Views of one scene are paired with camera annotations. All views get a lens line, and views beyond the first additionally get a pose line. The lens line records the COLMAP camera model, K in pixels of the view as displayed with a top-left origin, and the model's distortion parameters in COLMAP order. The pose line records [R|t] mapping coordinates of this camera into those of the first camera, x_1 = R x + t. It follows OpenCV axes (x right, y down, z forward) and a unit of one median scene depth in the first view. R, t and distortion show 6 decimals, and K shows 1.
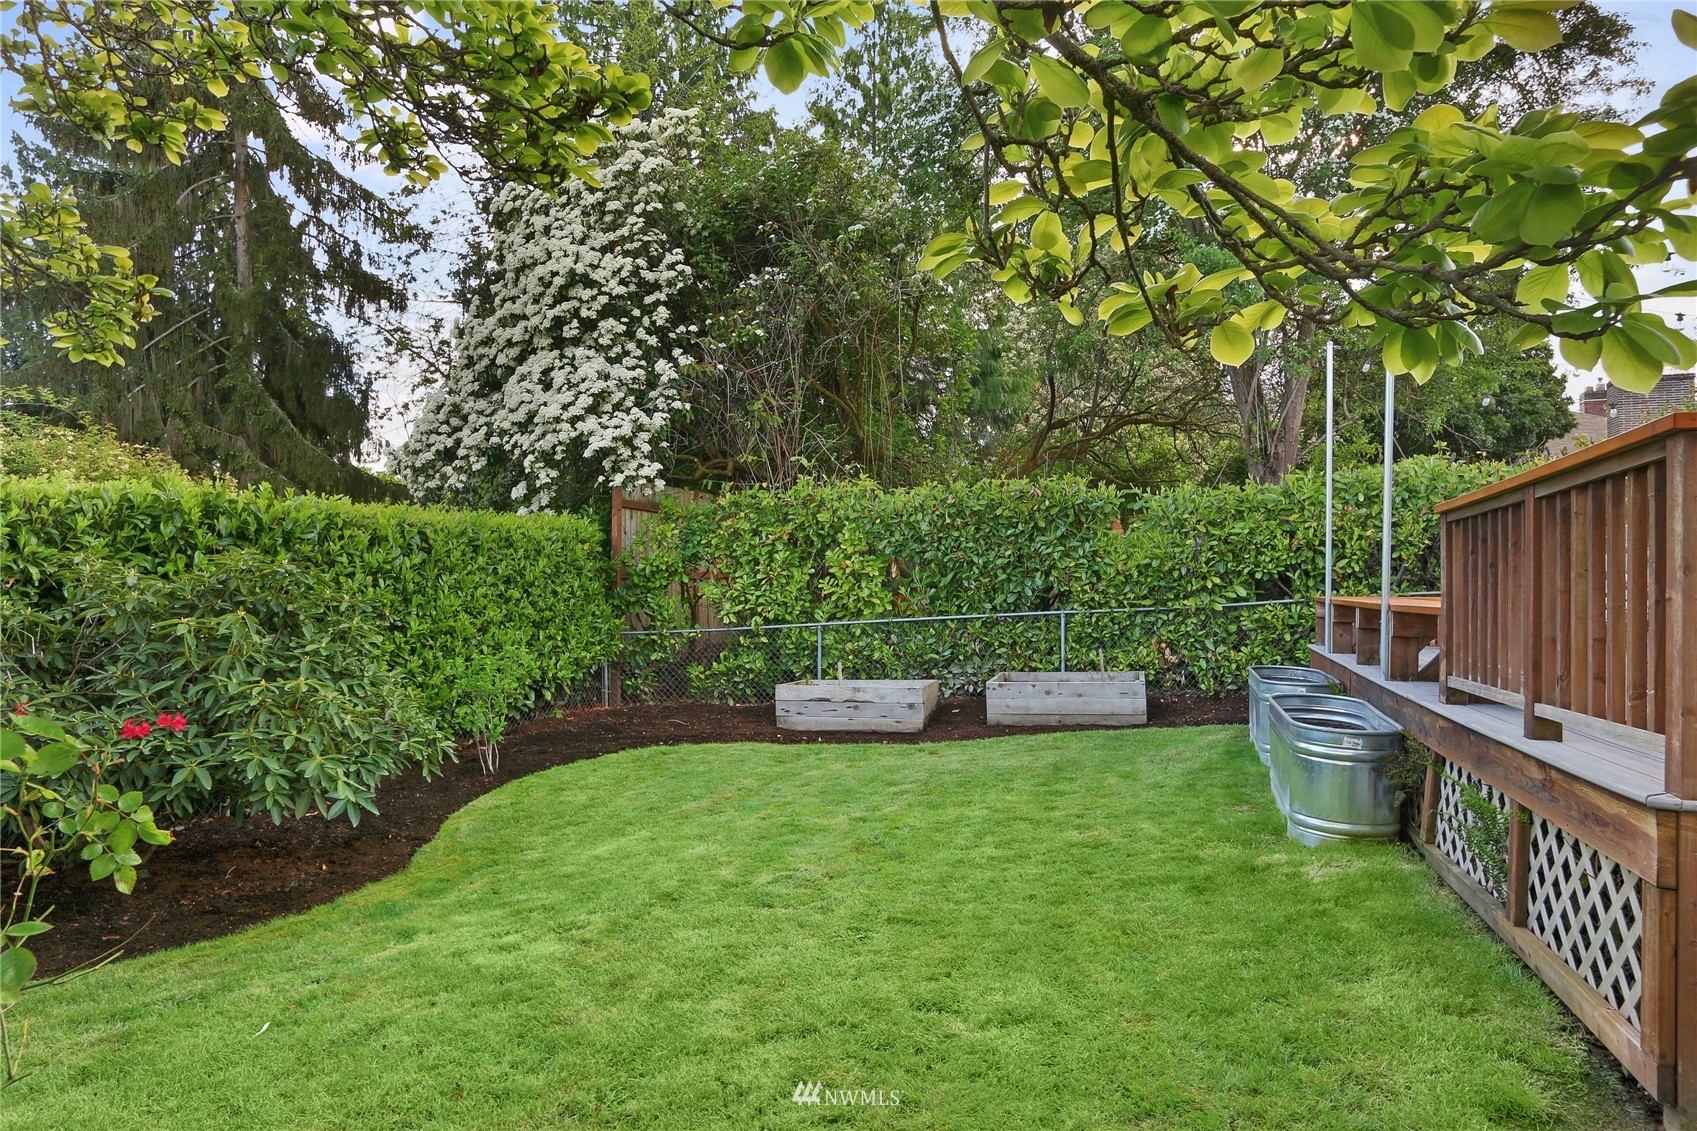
lens RADIAL K [[1050.7, 0, 833.1], [0, 1050.7, 564.4], [0, 0, 1]] dist [-0.009257, -0.000899]
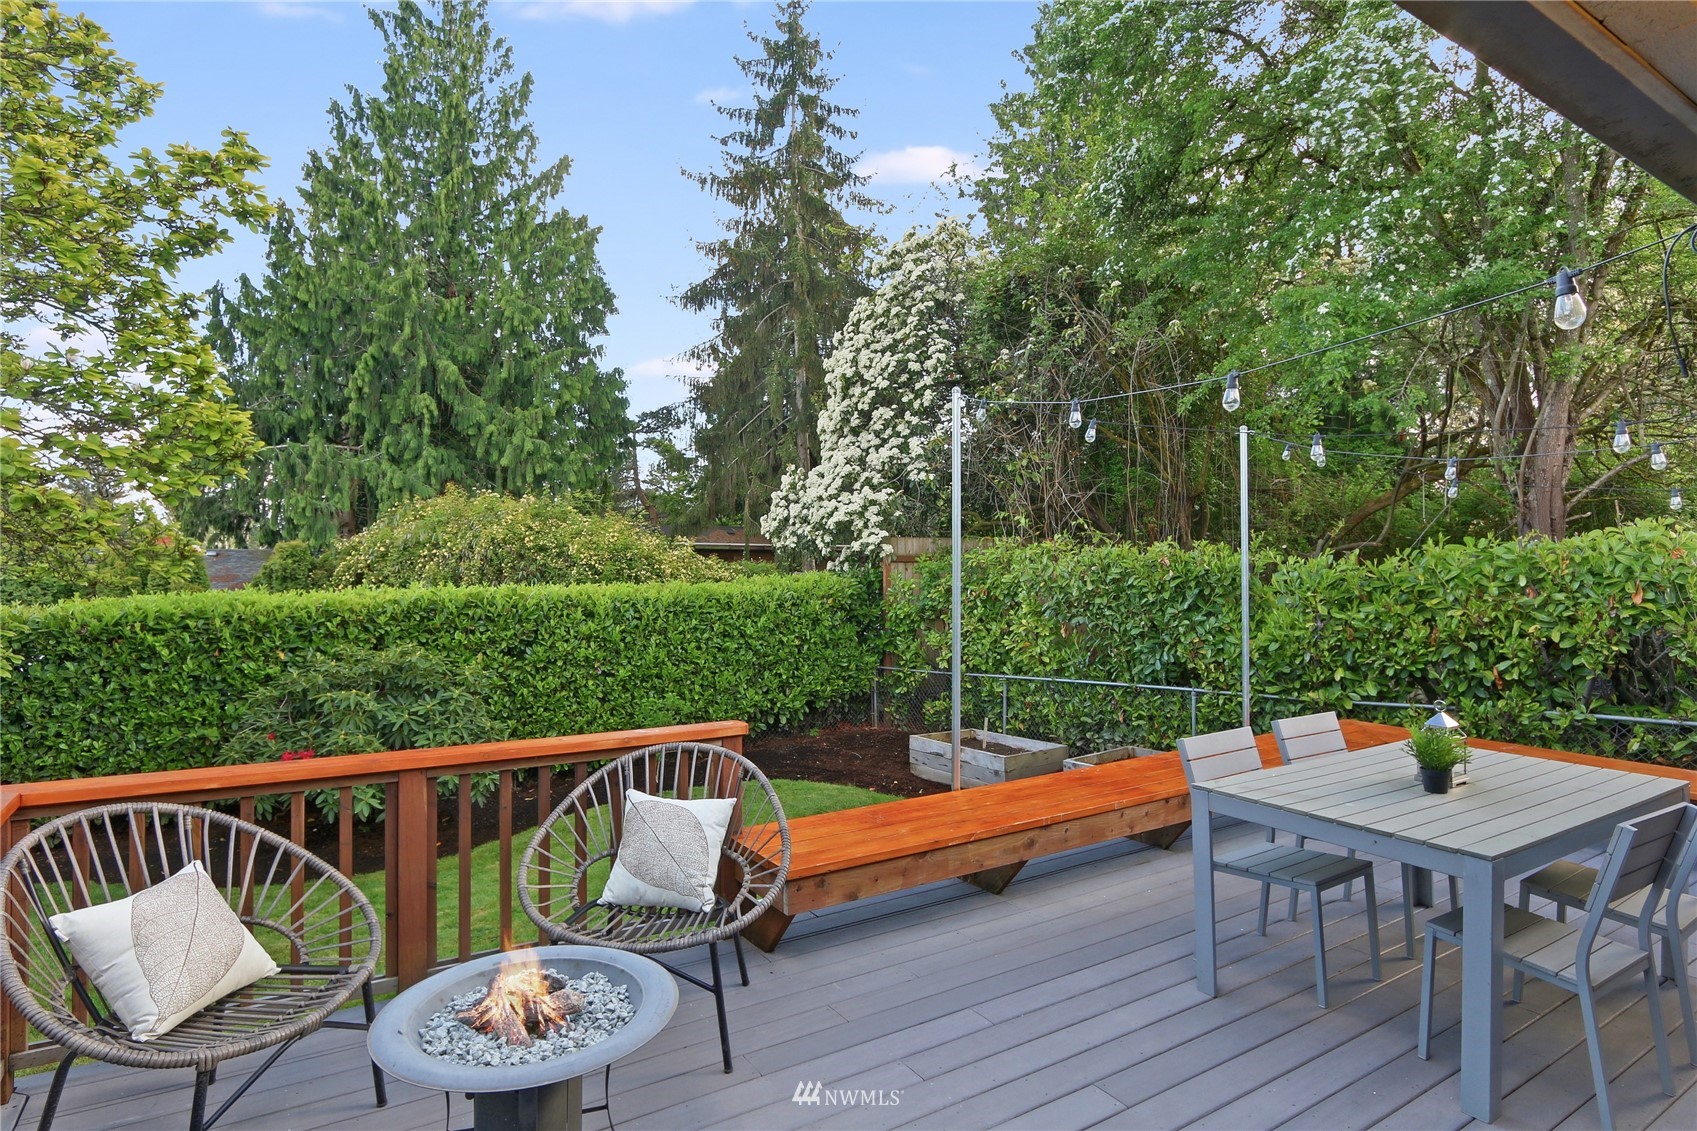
lens RADIAL K [[910.7, 0, 822.5], [0, 910.7, 530.1], [0, 0, 1]] dist [-0.004509, 0.000585]
pose [[0.774623, -0.024268, -0.631957, 0.437036], [0.015896, 0.999695, -0.018905, -0.079236], [0.632223, 0.004598, 0.774772, 0.149131]]
